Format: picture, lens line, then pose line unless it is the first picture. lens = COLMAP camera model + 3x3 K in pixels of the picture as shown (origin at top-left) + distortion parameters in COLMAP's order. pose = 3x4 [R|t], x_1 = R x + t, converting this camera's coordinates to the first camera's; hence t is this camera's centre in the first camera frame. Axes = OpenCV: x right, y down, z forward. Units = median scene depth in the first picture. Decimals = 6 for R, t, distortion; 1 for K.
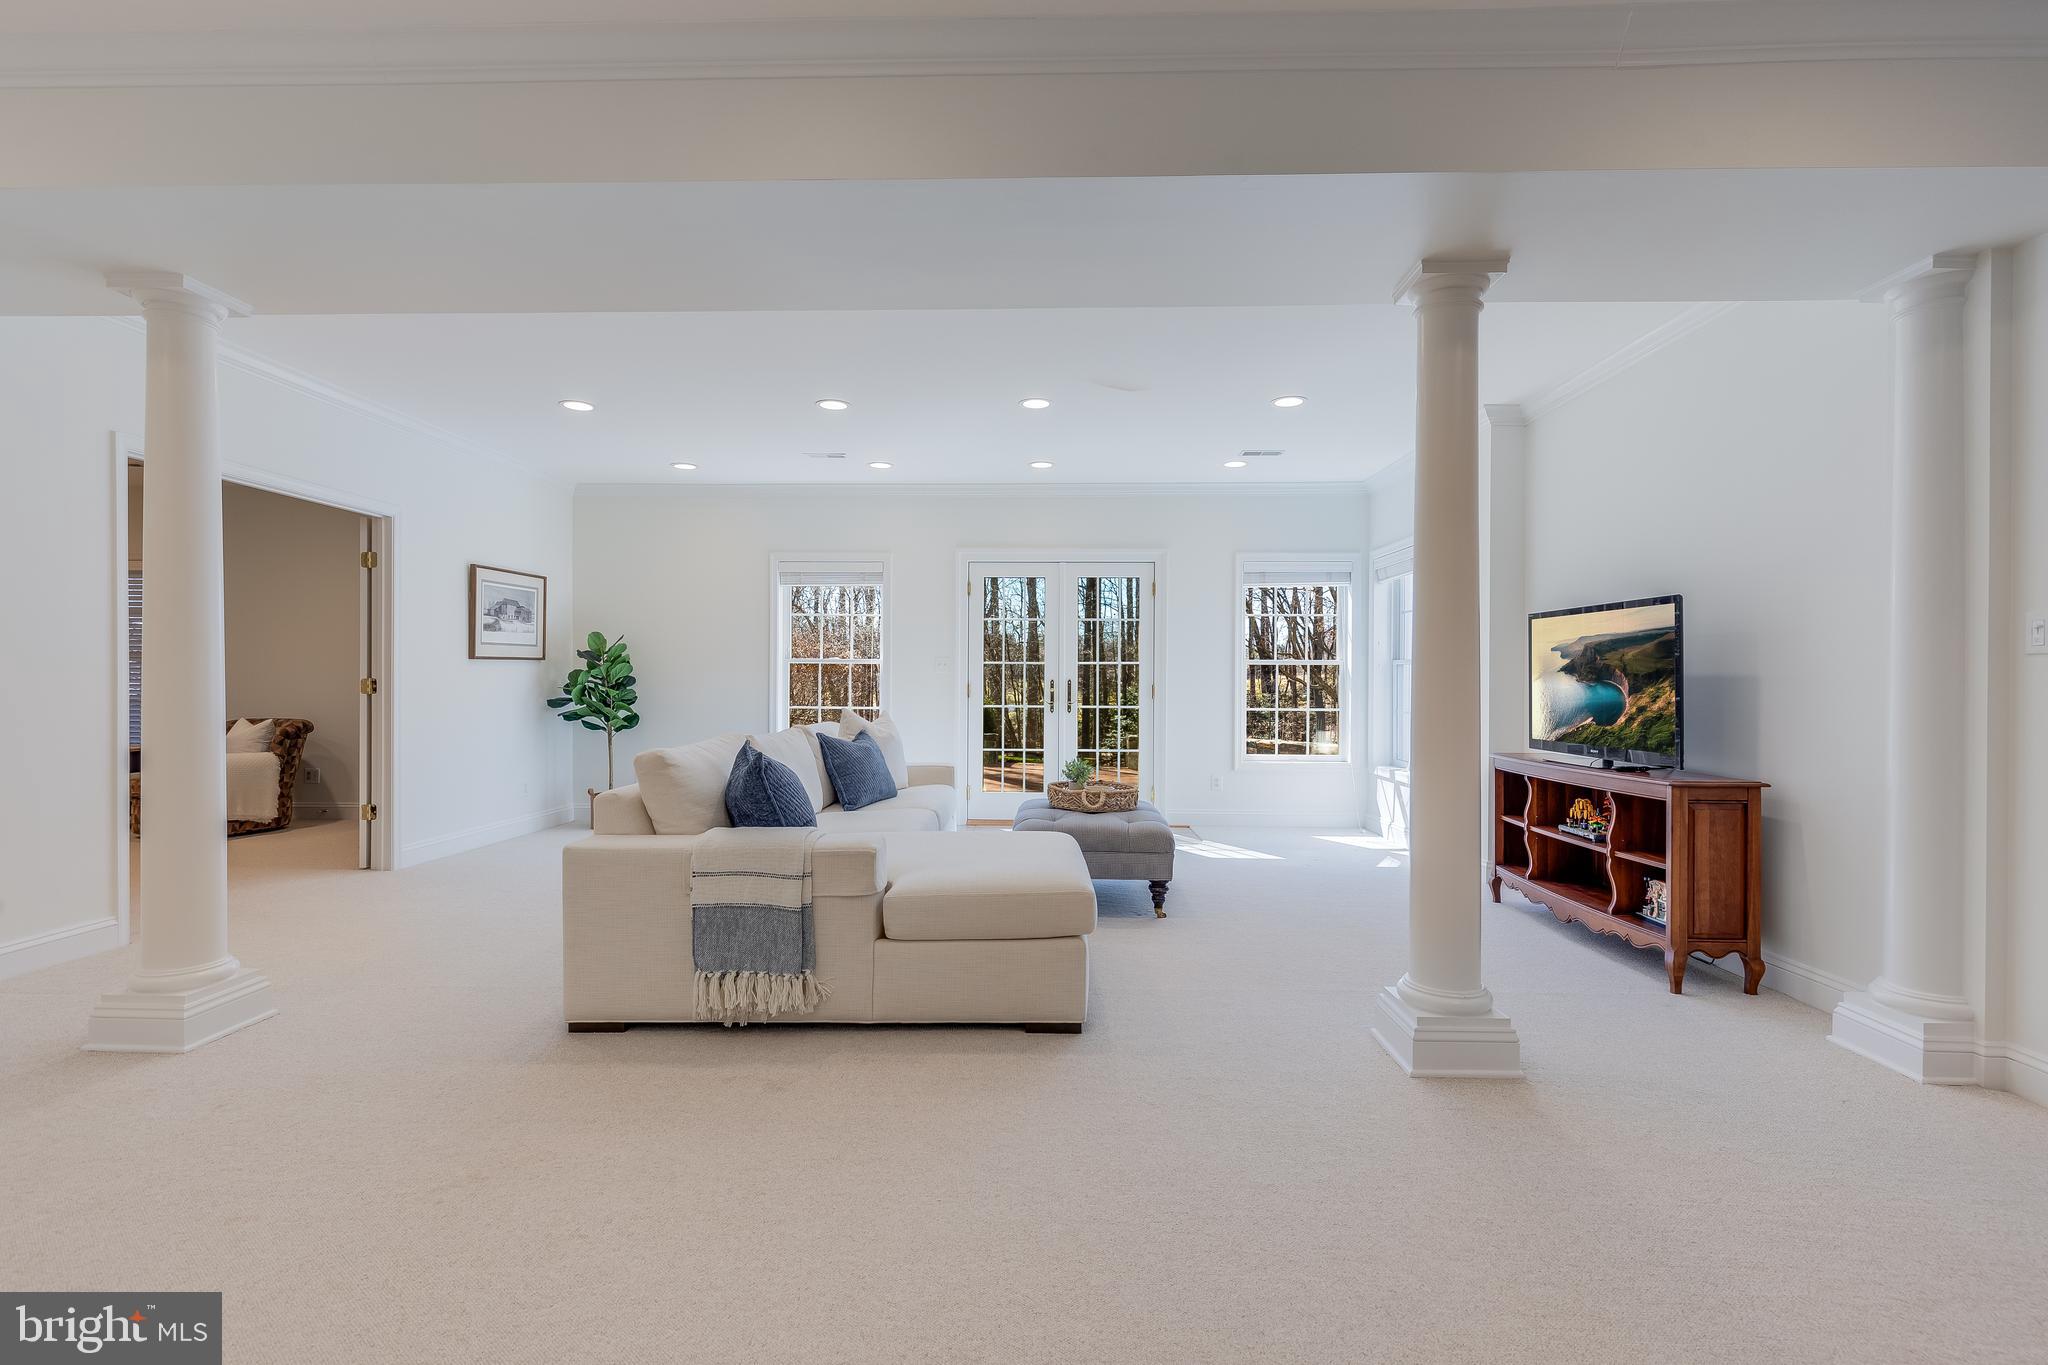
lens RADIAL K [[940.4, 0, 1019.5], [0, 940.4, 674.4], [0, 0, 1]] dist [-0.002410, -0.000387]
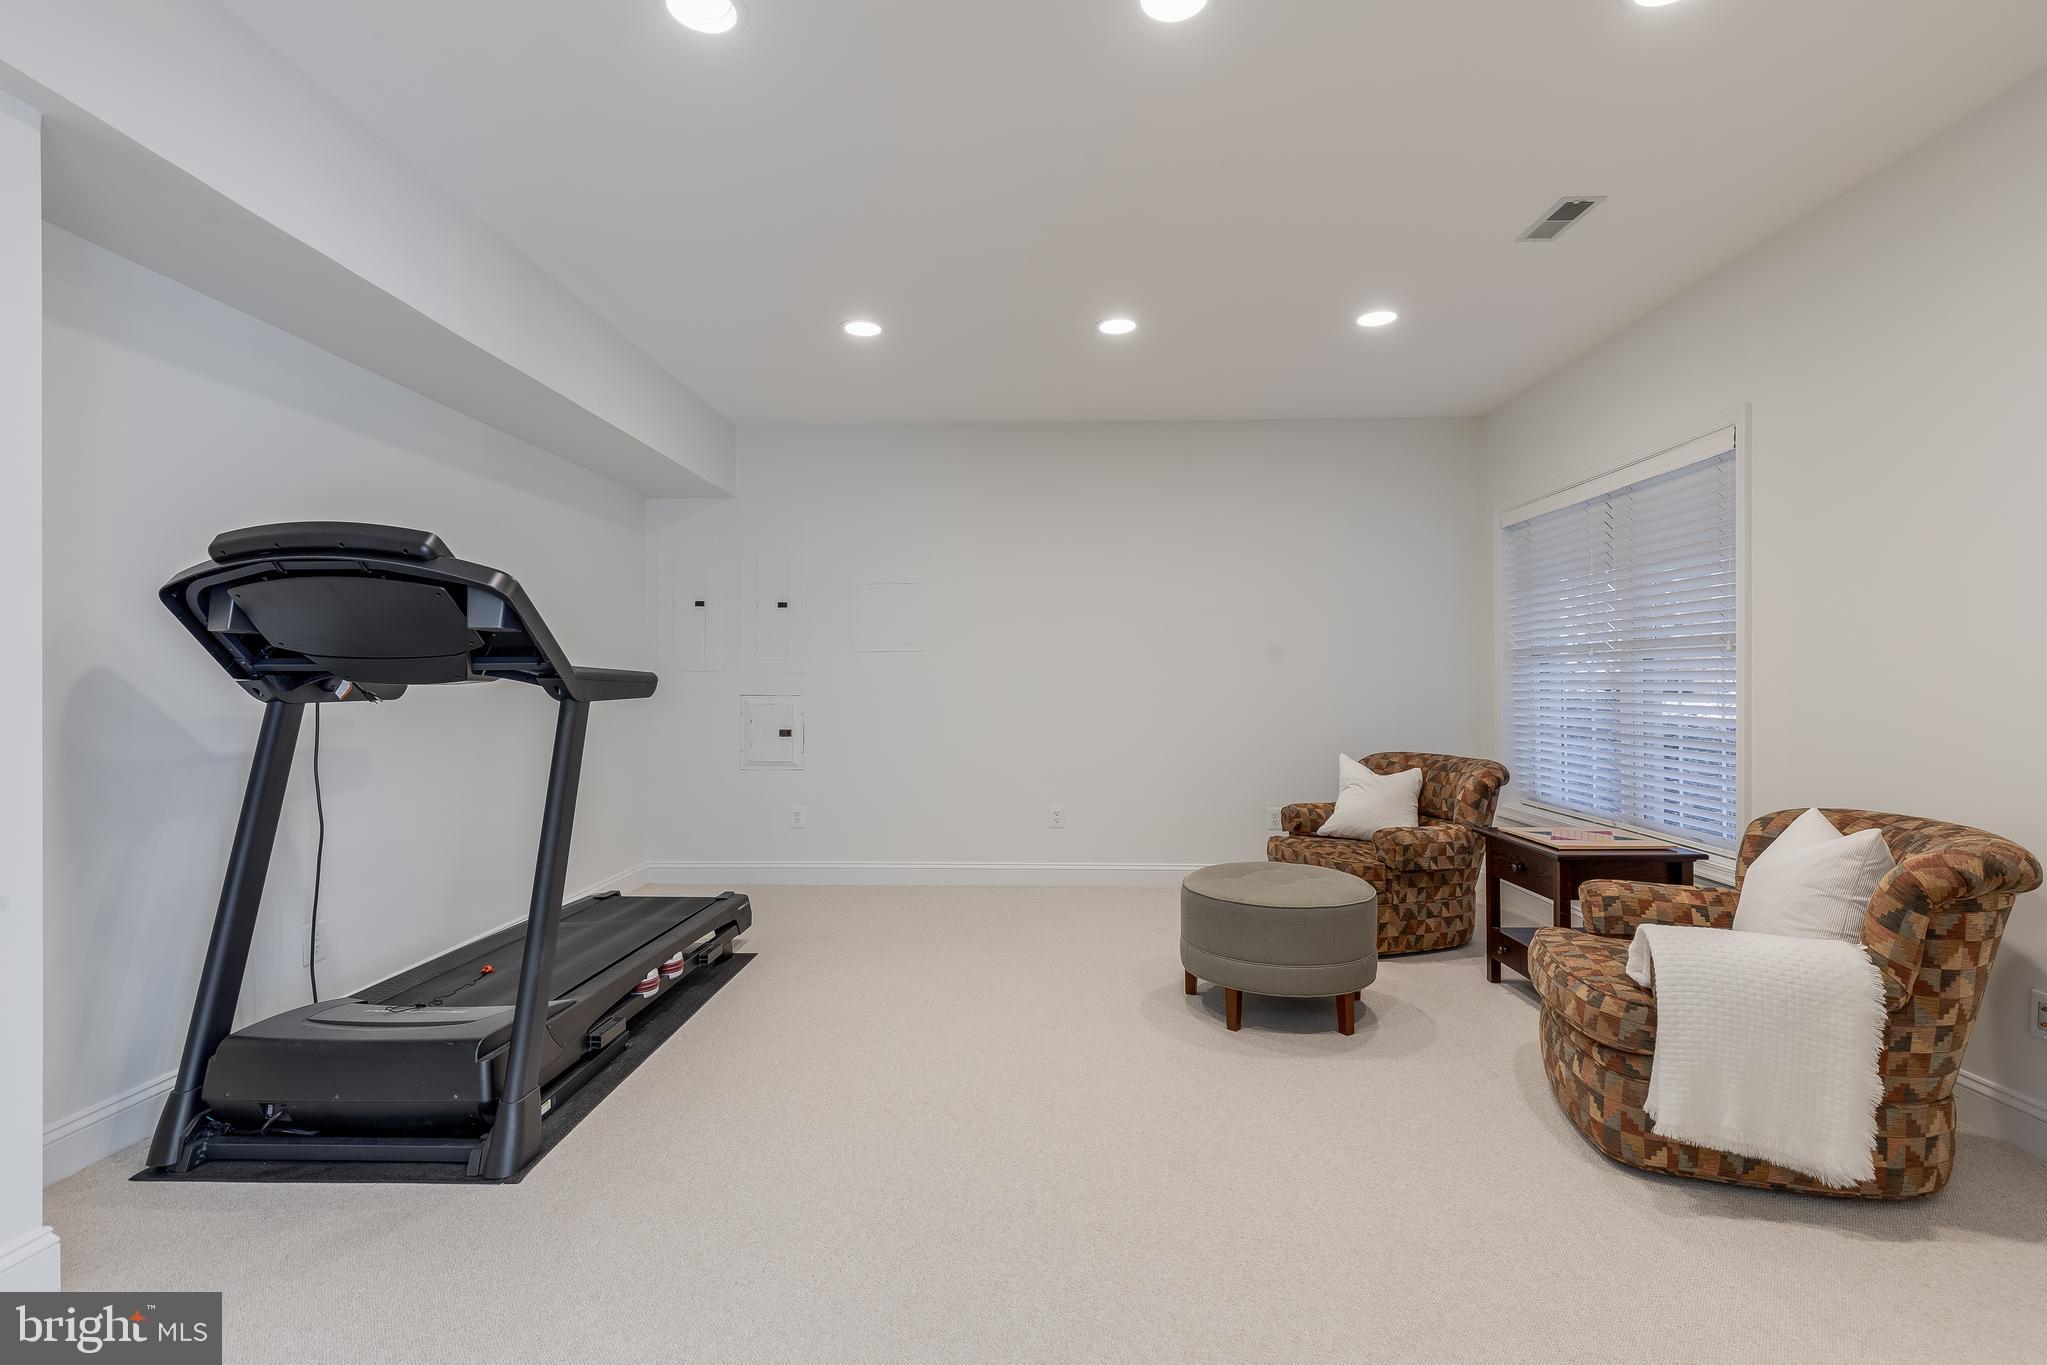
lens RADIAL K [[939.9, 0, 1024.4], [0, 939.9, 681.1], [0, 0, 1]] dist [-0.002410, -0.000387]
pose [[0.010318, -0.000075, -0.999947, -0.491409], [0.010074, 0.999949, 0.000028, -0.004927], [0.999896, -0.010074, 0.010319, 0.718929]]
